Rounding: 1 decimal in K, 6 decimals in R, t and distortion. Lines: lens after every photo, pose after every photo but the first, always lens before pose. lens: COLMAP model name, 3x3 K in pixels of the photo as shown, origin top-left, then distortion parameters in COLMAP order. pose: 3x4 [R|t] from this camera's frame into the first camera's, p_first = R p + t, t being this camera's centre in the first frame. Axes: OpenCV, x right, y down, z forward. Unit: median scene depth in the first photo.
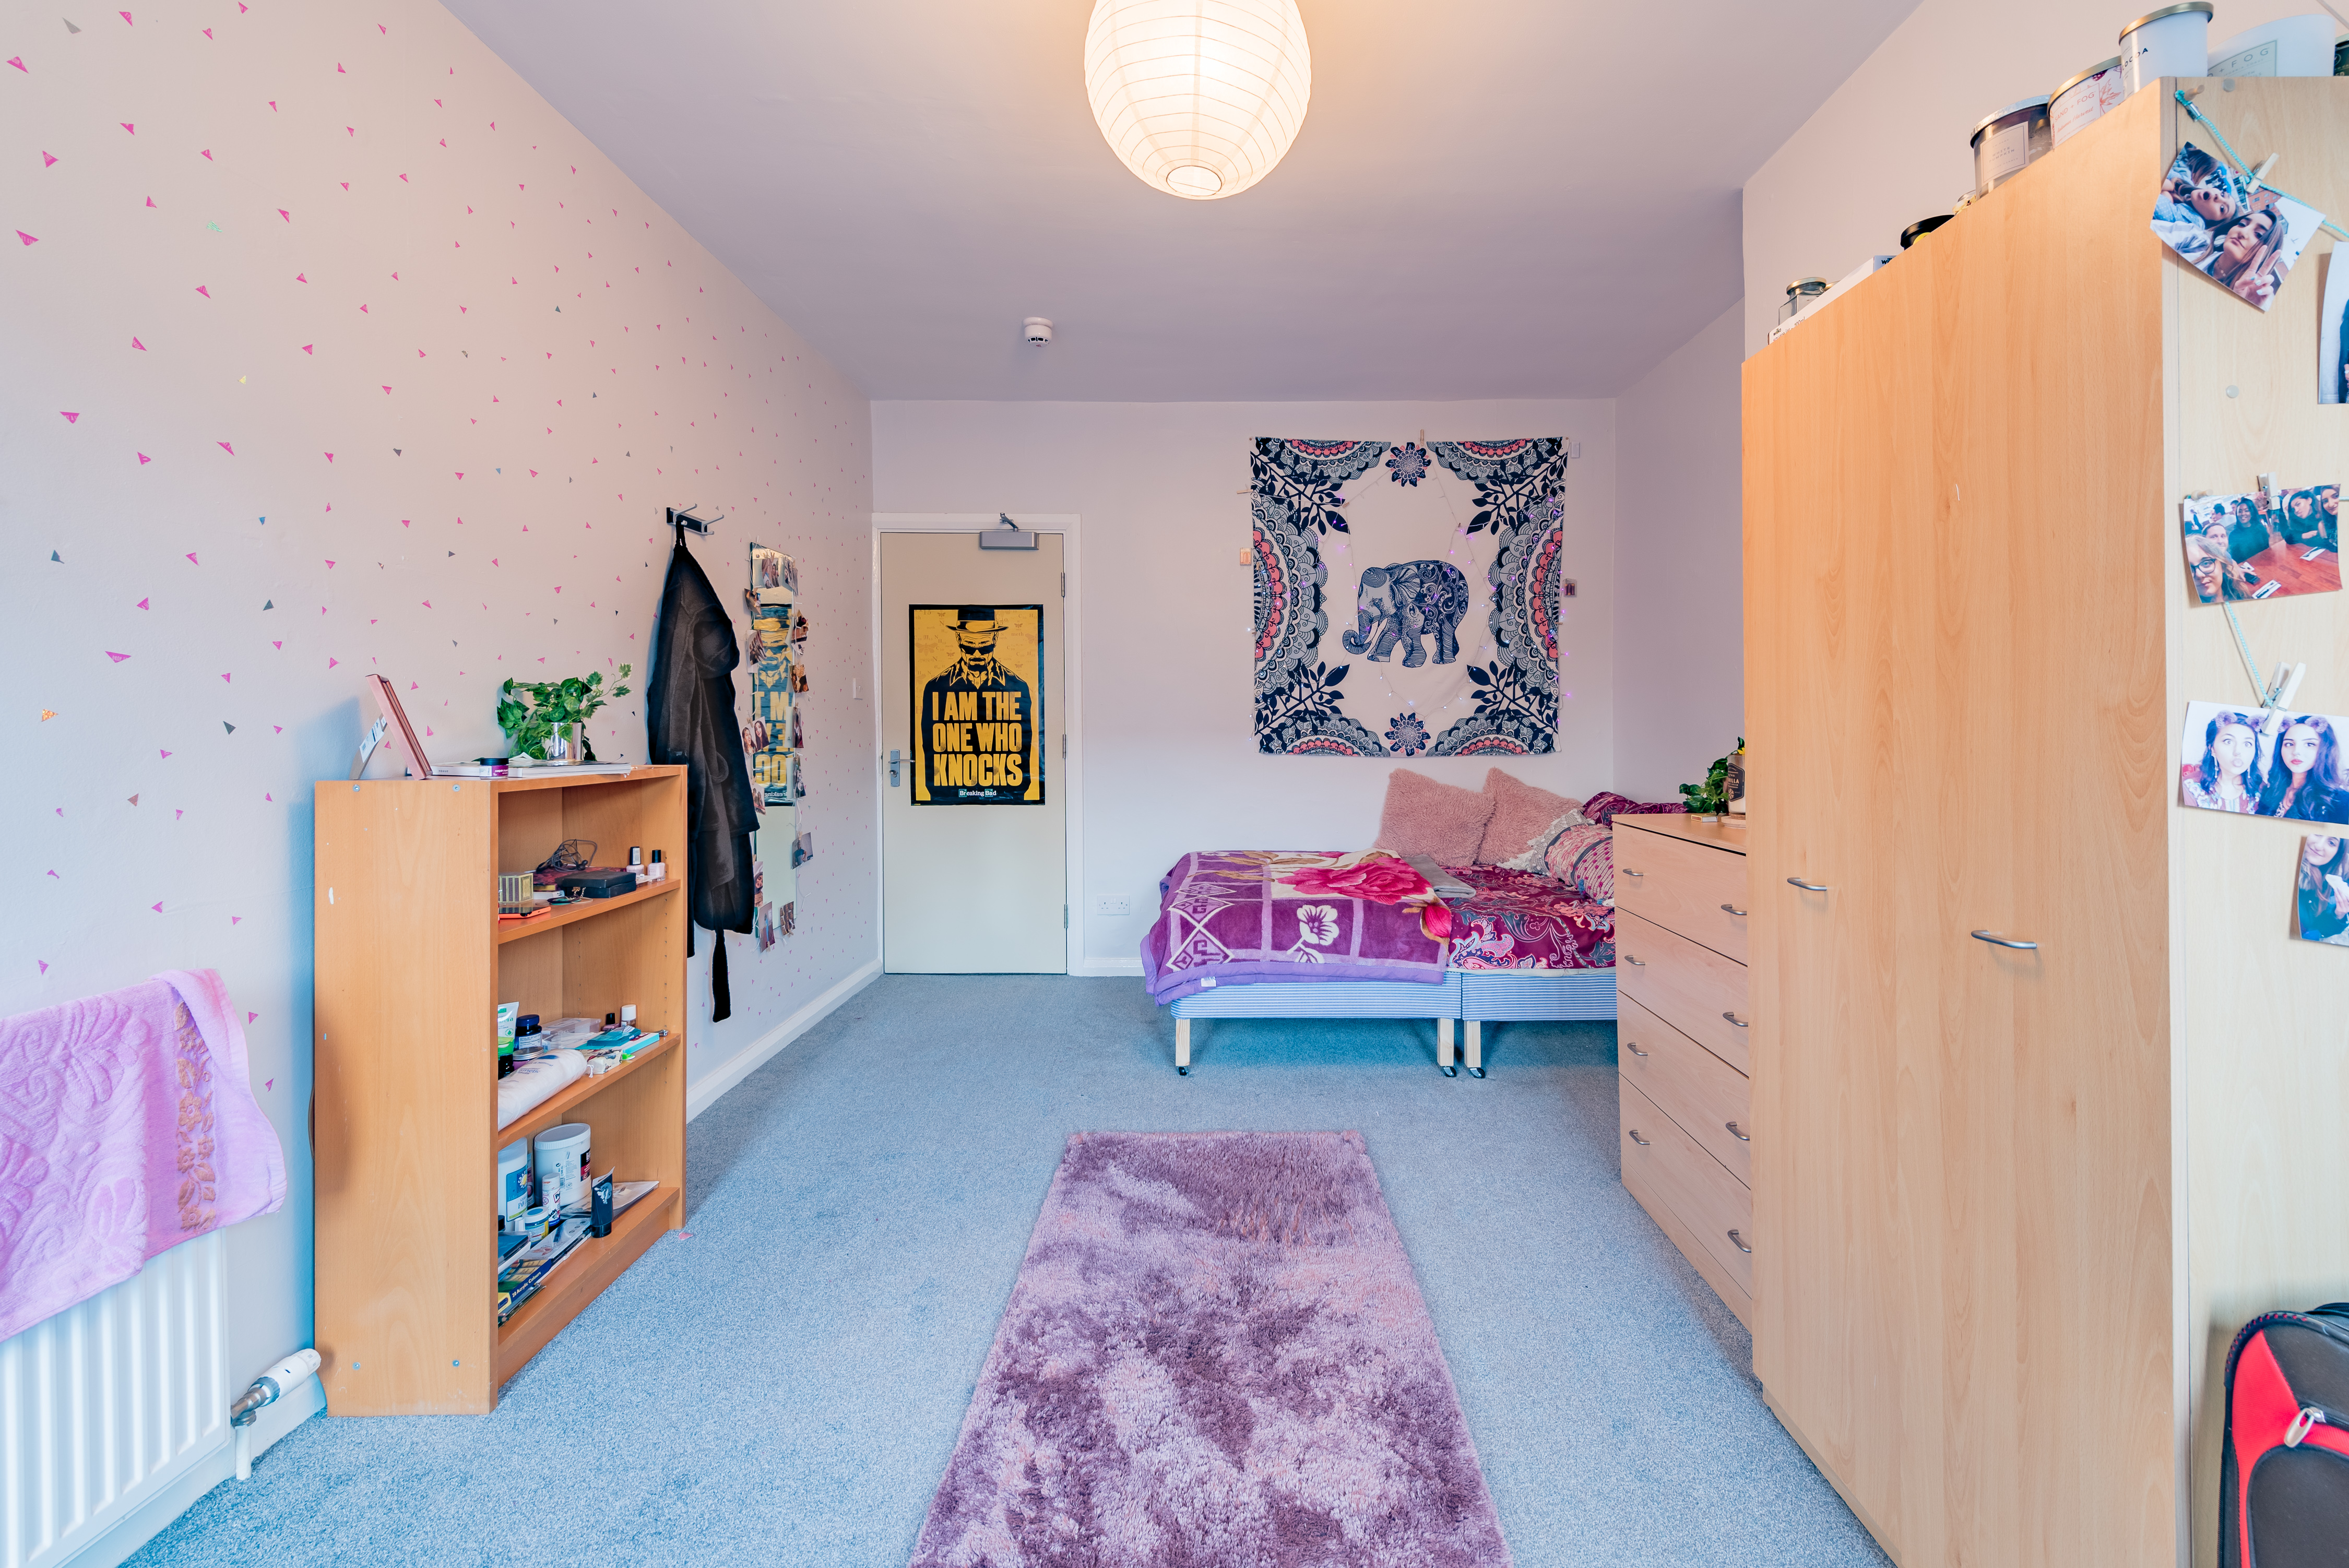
lens RADIAL K [[934.9, 0, 1176.9], [0, 934.9, 734.7], [0, 0, 1]] dist [0.014255, -0.006887]
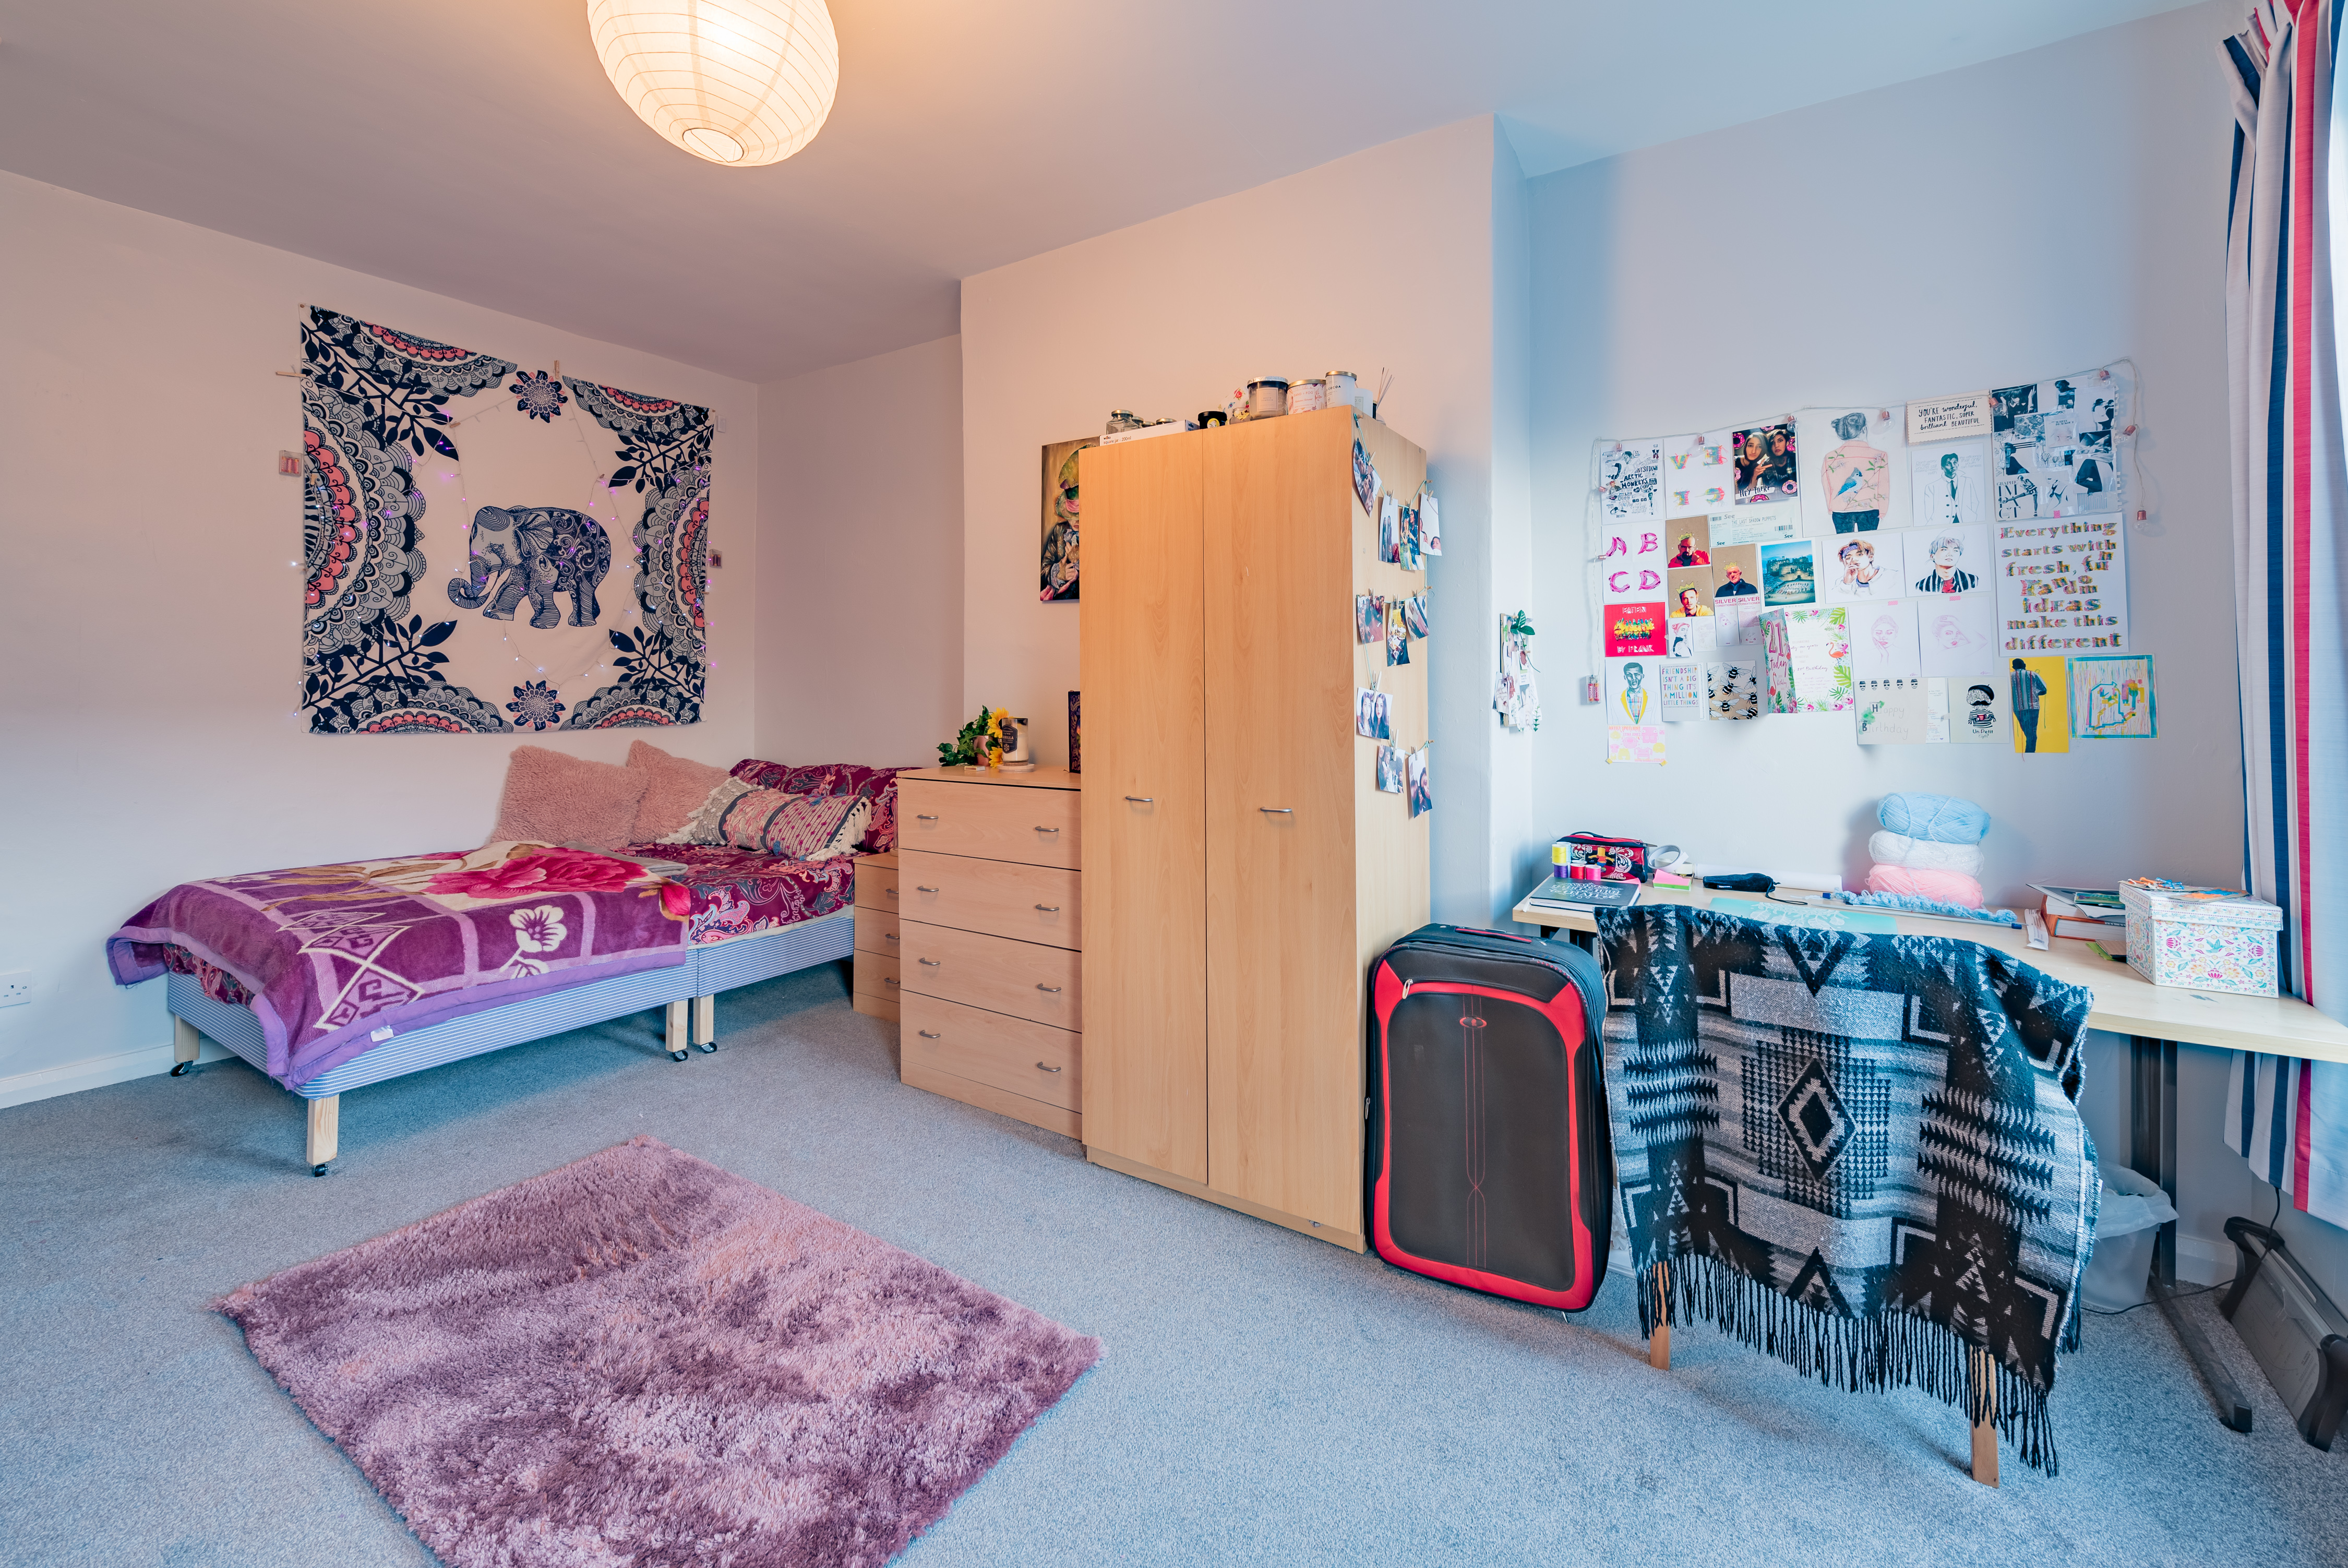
lens RADIAL K [[966.4, 0, 1174.7], [0, 966.4, 683.1], [0, 0, 1]] dist [-0.000348, -0.000405]
pose [[0.553248, 0.008873, 0.832970, -0.172587], [0.008243, 0.999836, -0.016126, -0.001964], [-0.832976, 0.015788, 0.553084, 0.015269]]
